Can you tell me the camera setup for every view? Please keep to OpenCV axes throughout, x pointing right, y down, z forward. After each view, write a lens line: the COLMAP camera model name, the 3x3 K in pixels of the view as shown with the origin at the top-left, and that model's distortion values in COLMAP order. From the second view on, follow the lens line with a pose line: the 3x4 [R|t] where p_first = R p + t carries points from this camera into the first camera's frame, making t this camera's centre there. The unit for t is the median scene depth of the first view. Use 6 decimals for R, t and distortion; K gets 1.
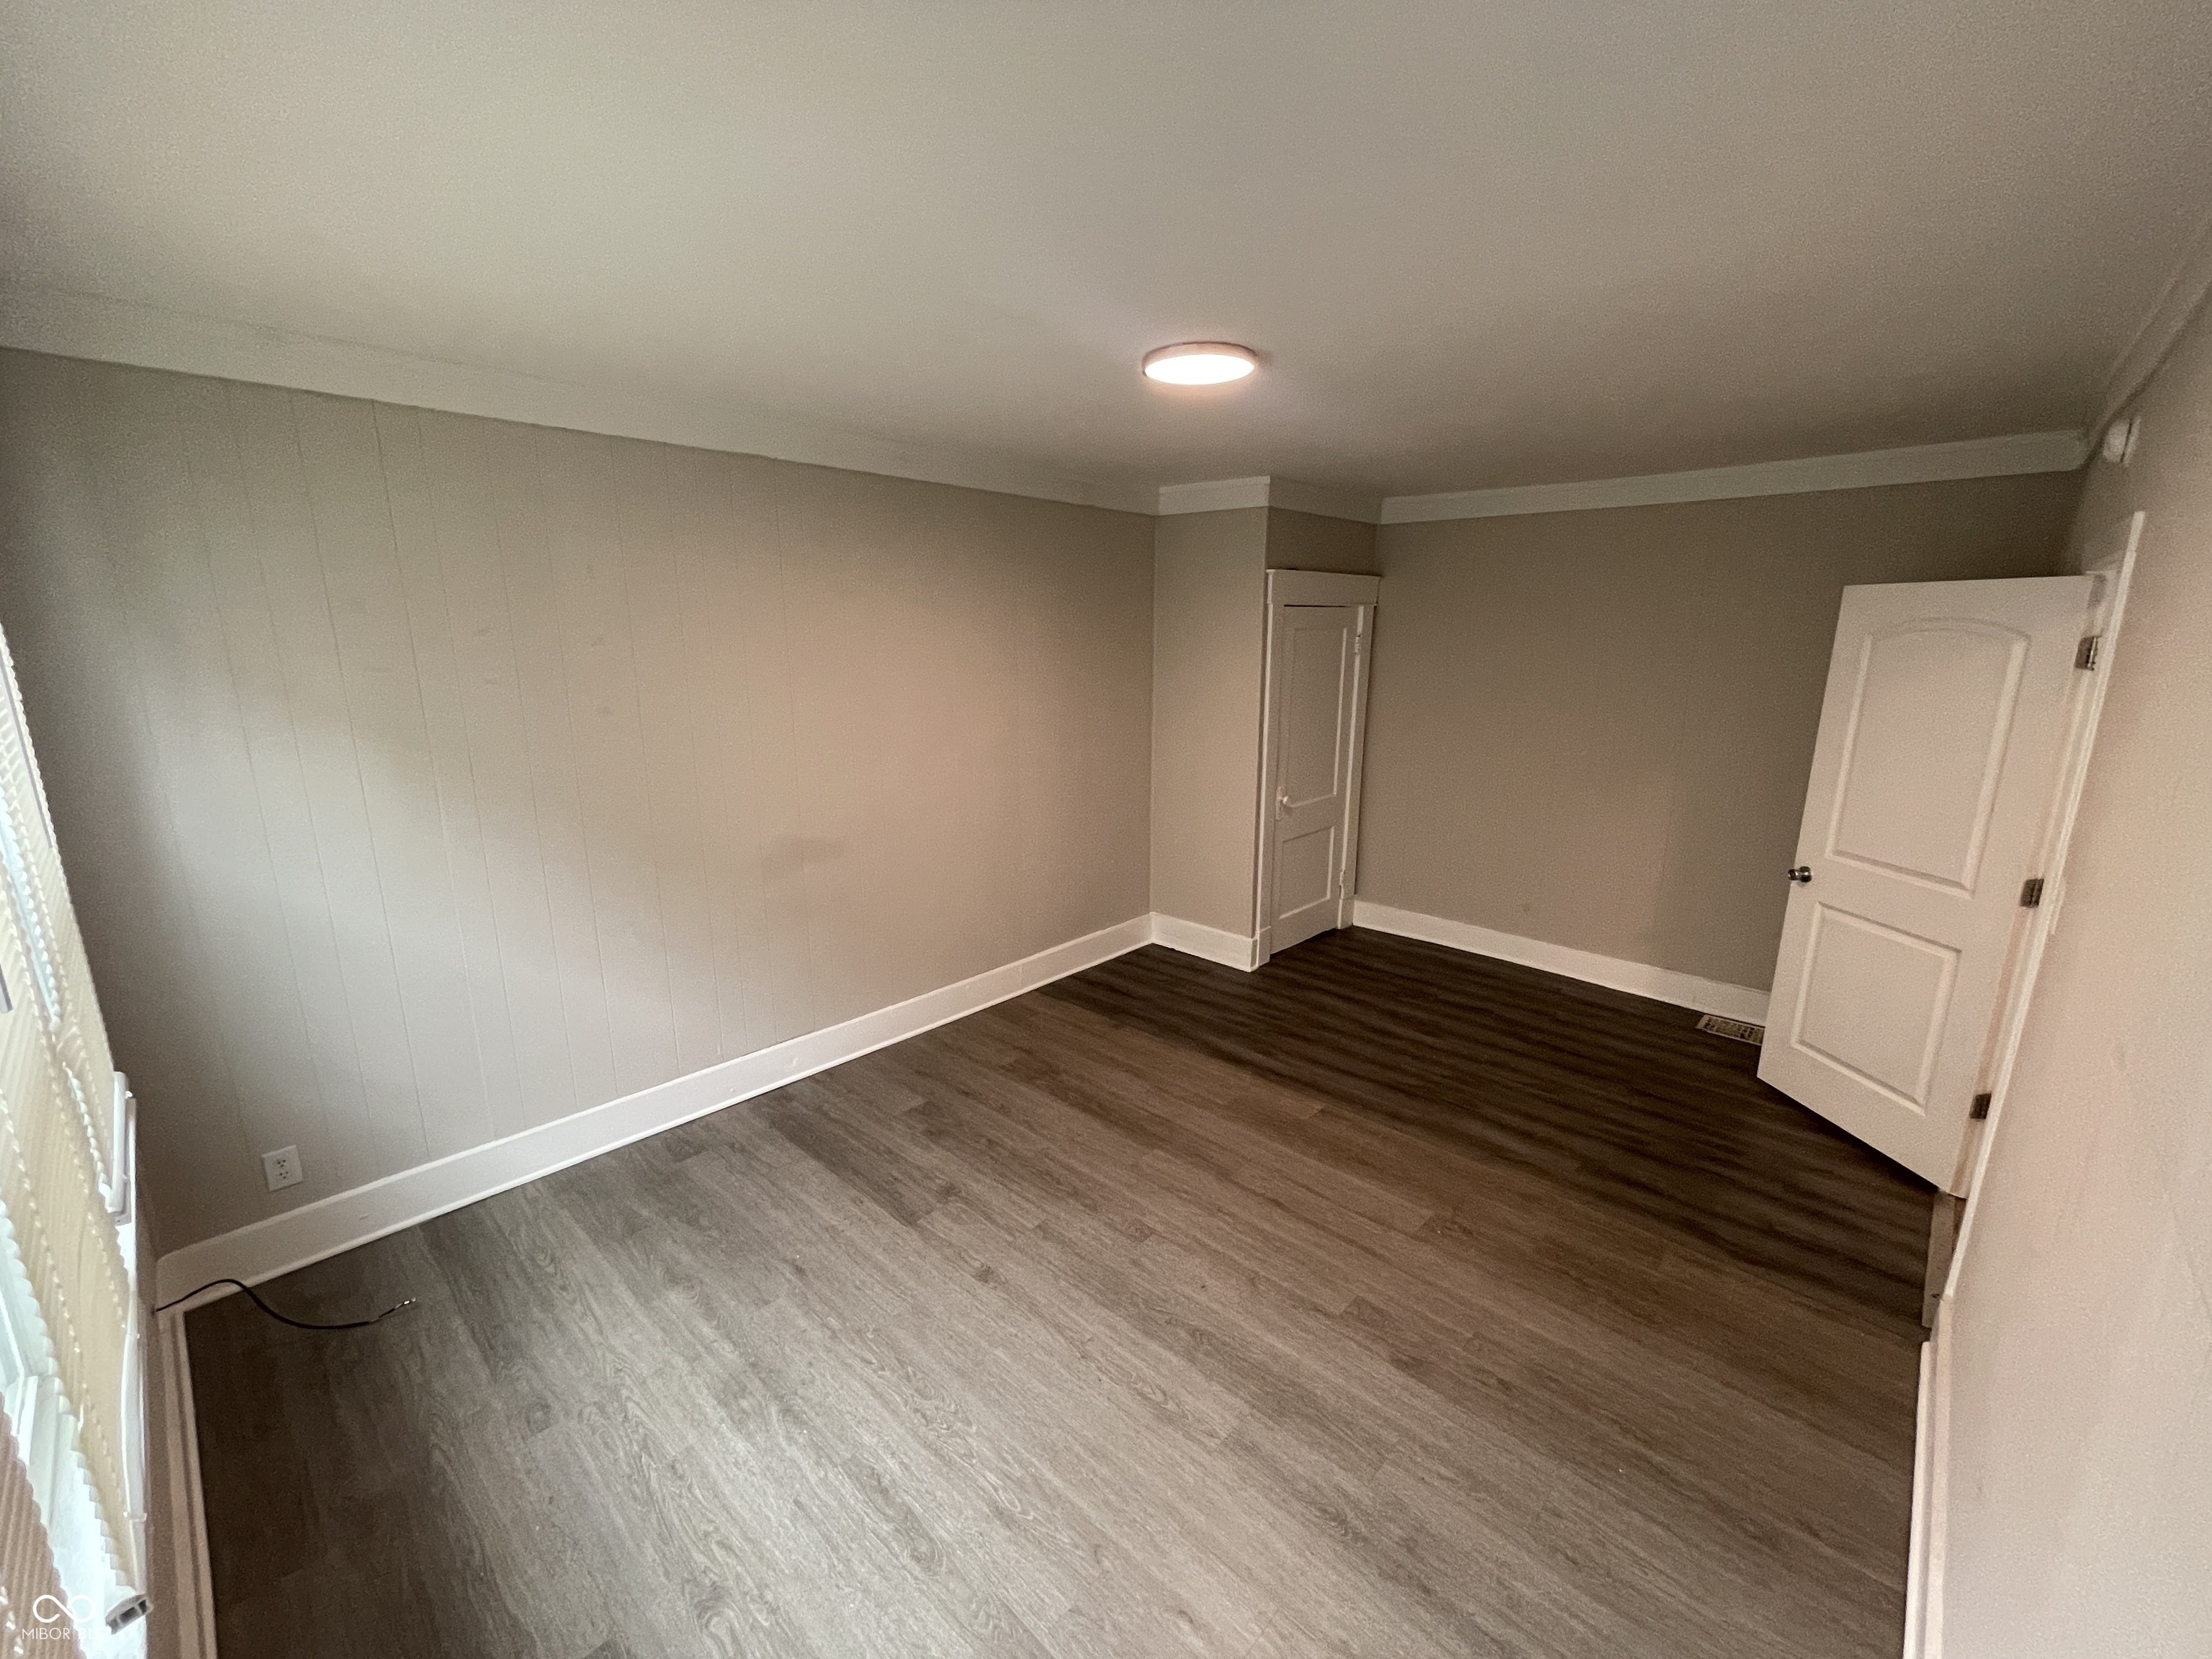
lens RADIAL K [[903.1, 0, 1100.1], [0, 903.1, 820.8], [0, 0, 1]] dist [-0.001360, -0.000201]
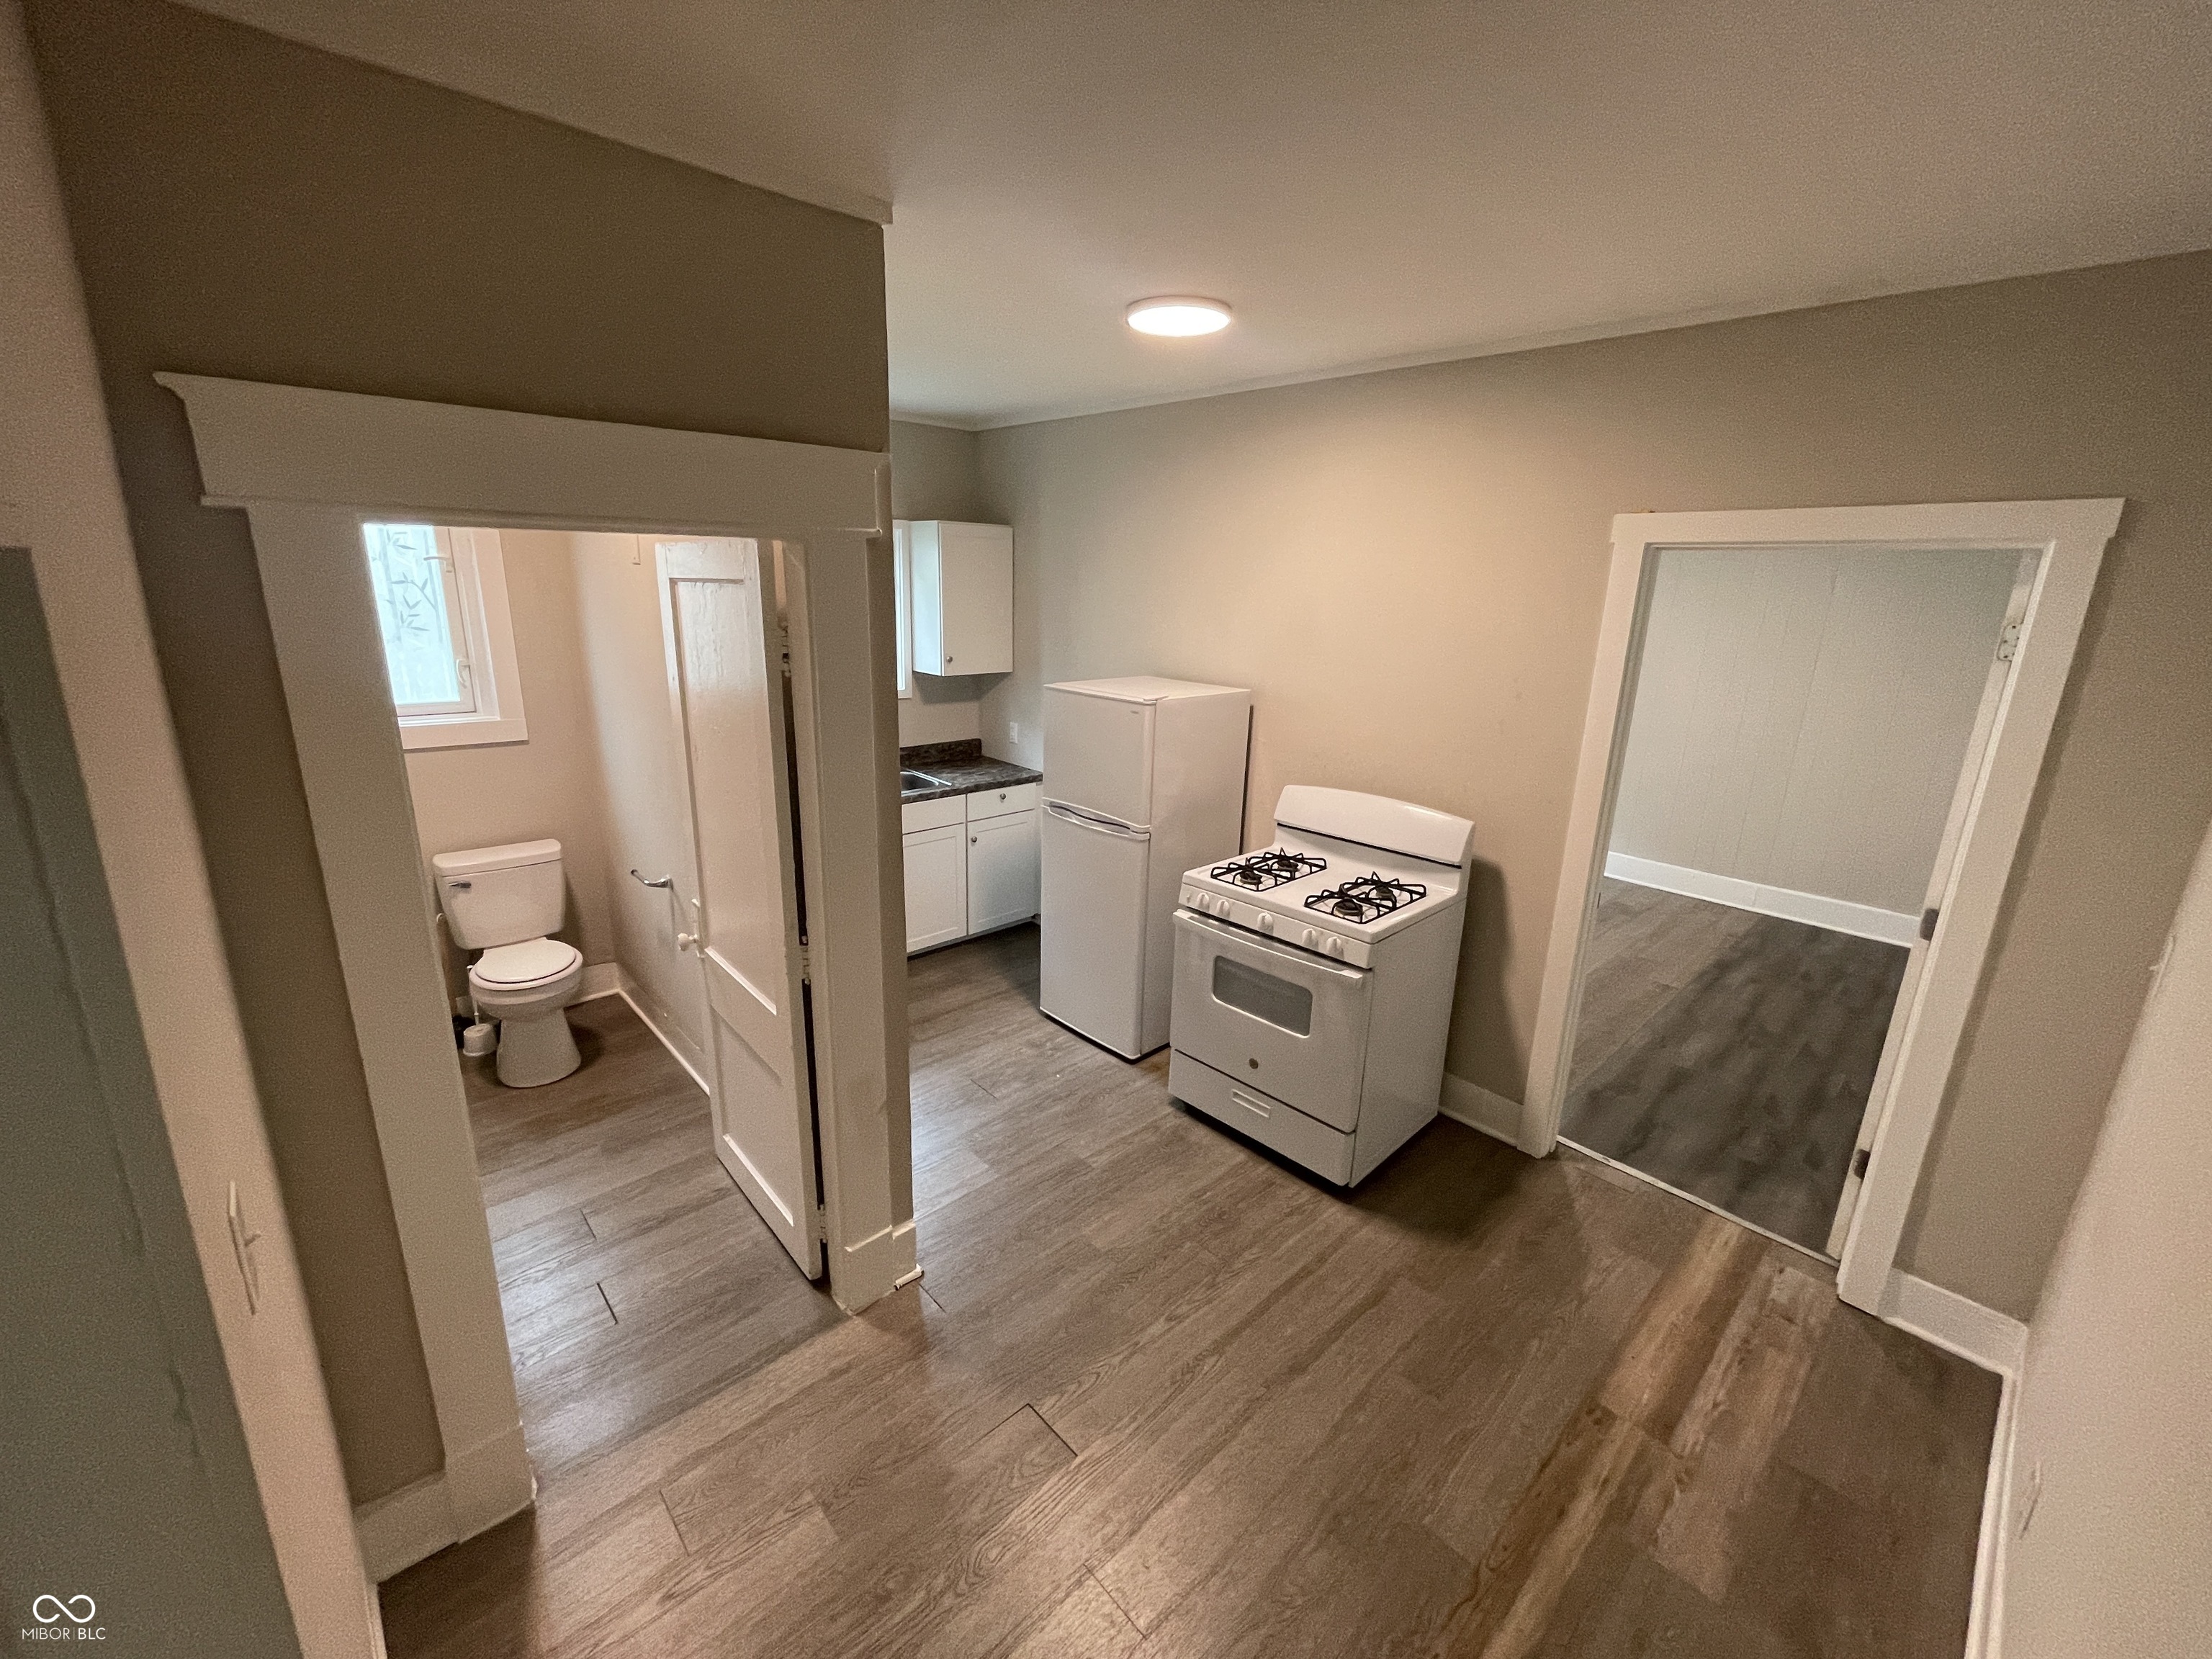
lens RADIAL K [[903.1, 0, 1100.1], [0, 903.1, 820.8], [0, 0, 1]] dist [-0.001360, -0.000201]
pose [[-0.063503, 0.253246, -0.965315, 1.640725], [-0.241774, 0.934550, 0.261079, -0.033278], [0.968252, 0.249967, 0.001881, 0.196224]]
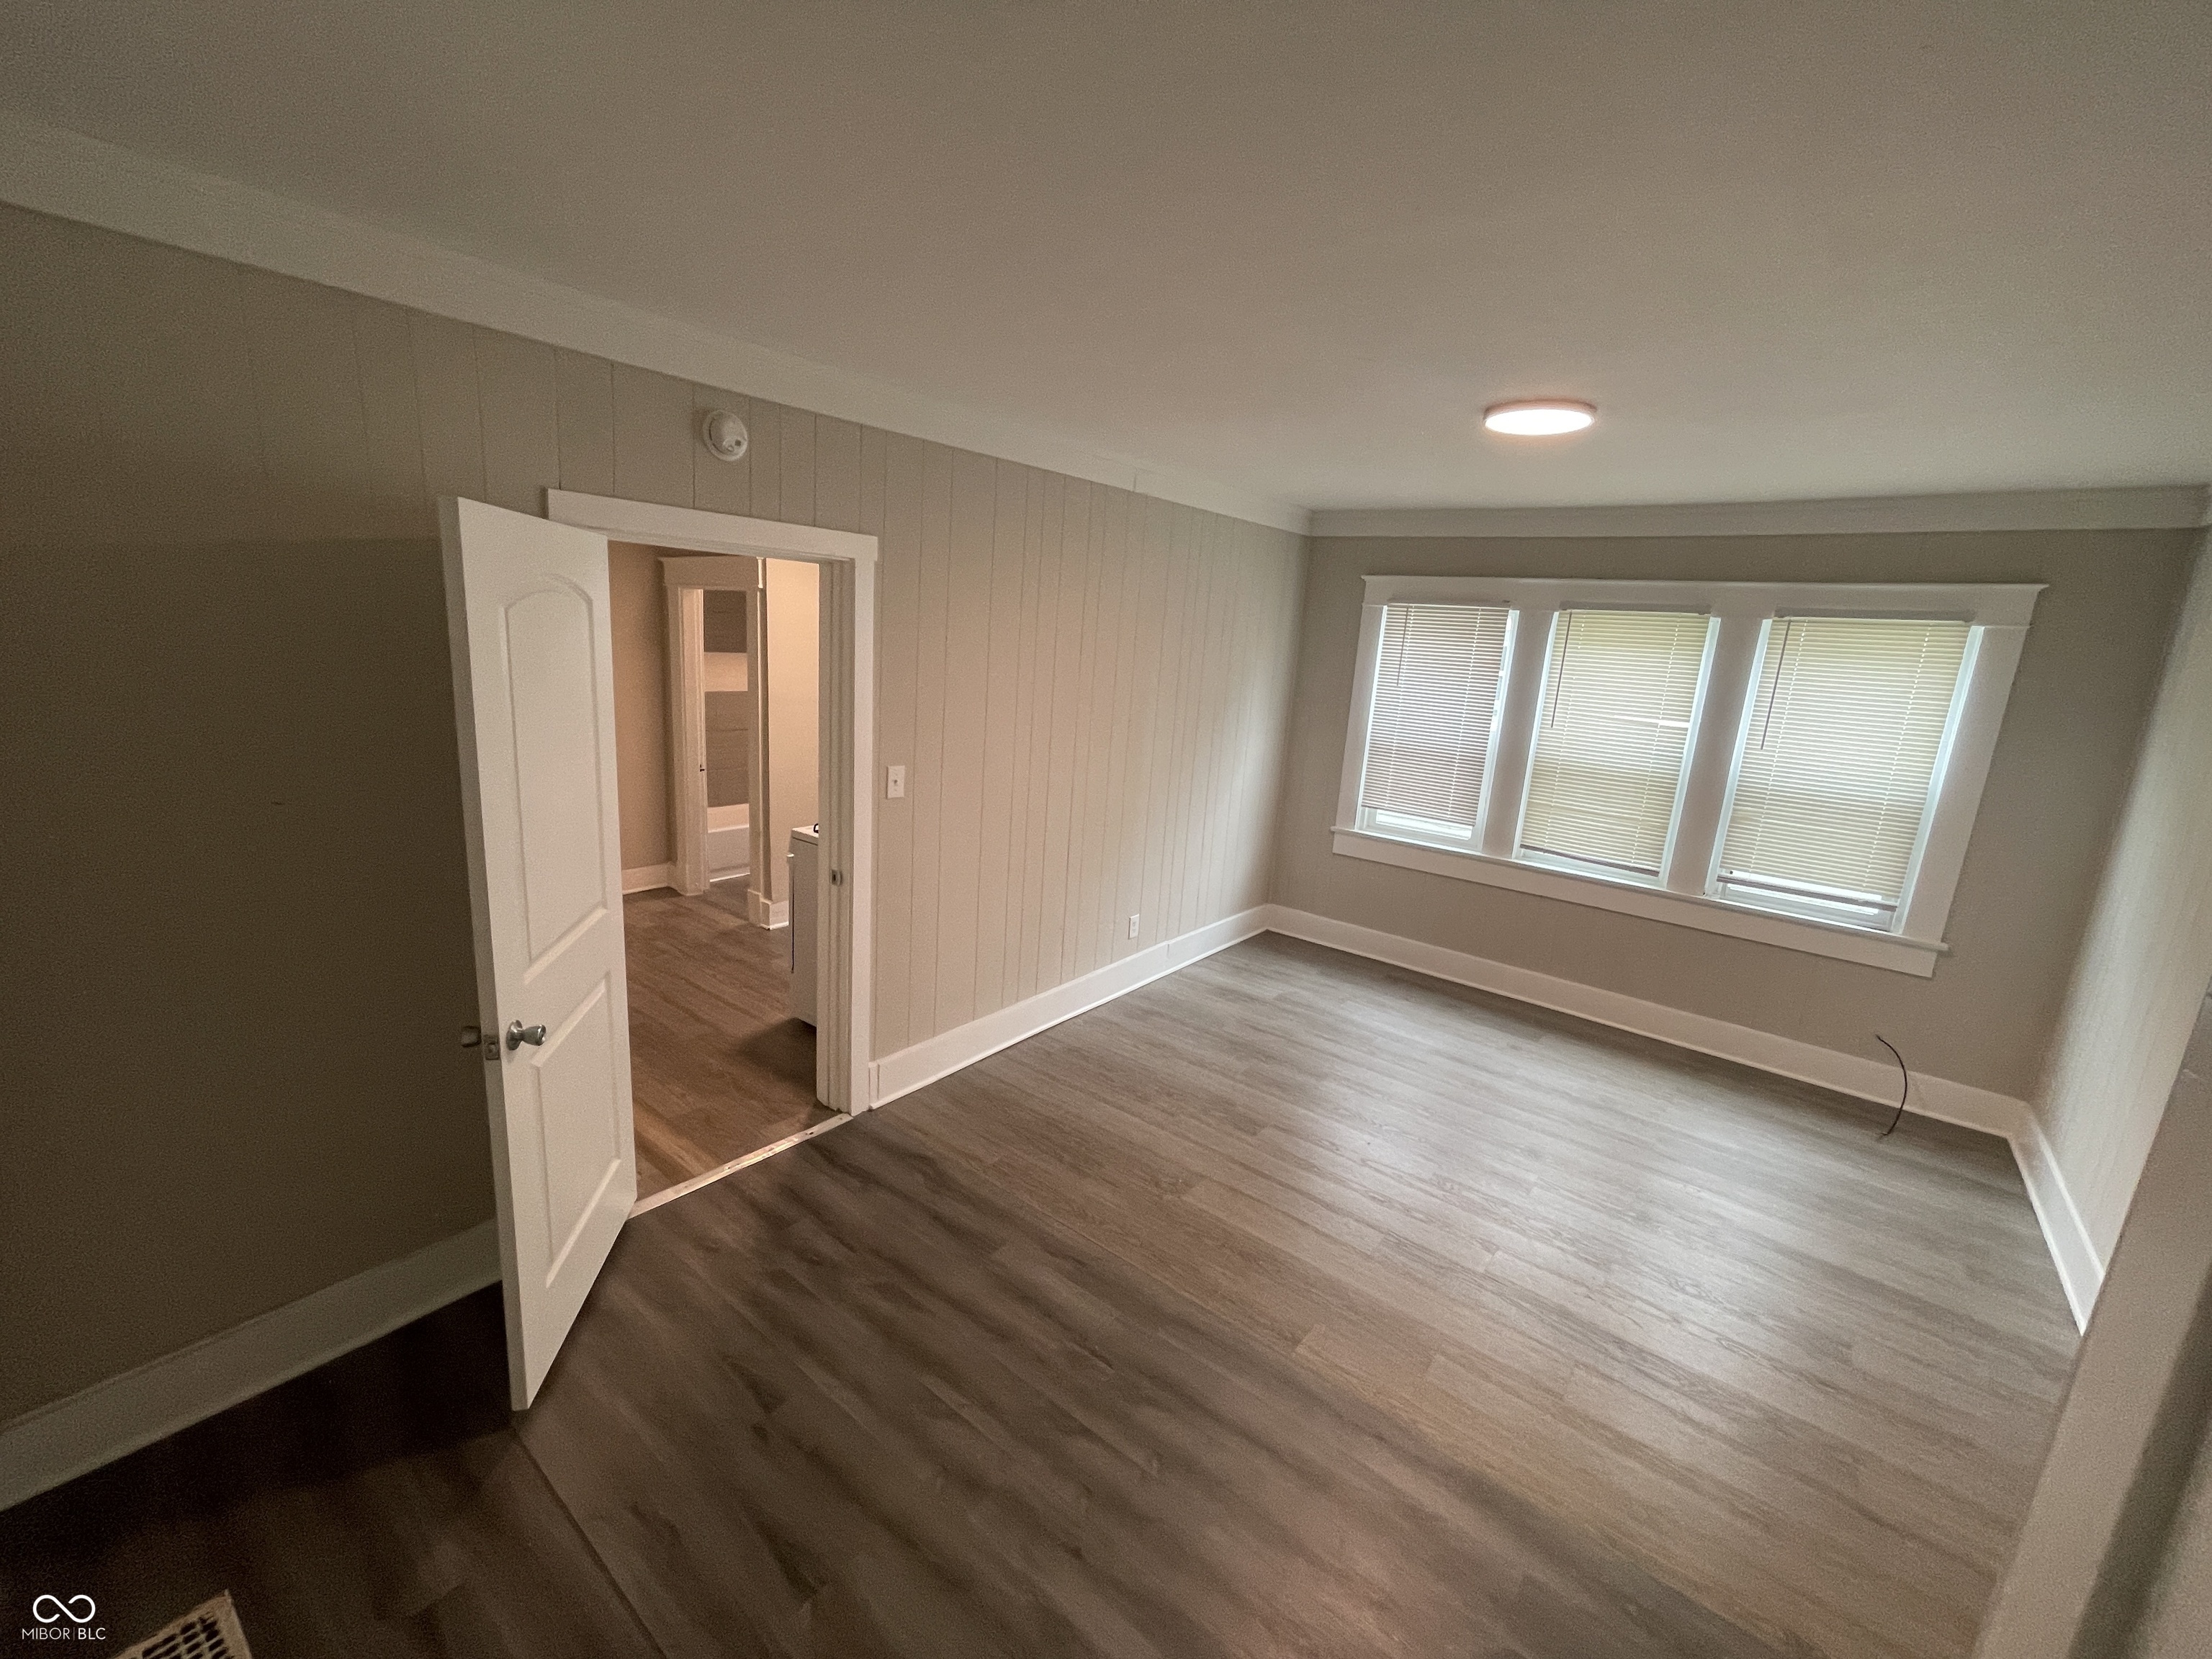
lens RADIAL K [[903.1, 0, 1100.1], [0, 903.1, 820.8], [0, 0, 1]] dist [-0.001360, -0.000201]
pose [[-0.993747, -0.049811, -0.099925, 0.547441], [-0.086976, 0.906535, 0.413073, -0.350178], [0.070010, 0.419181, -0.905199, 1.630403]]
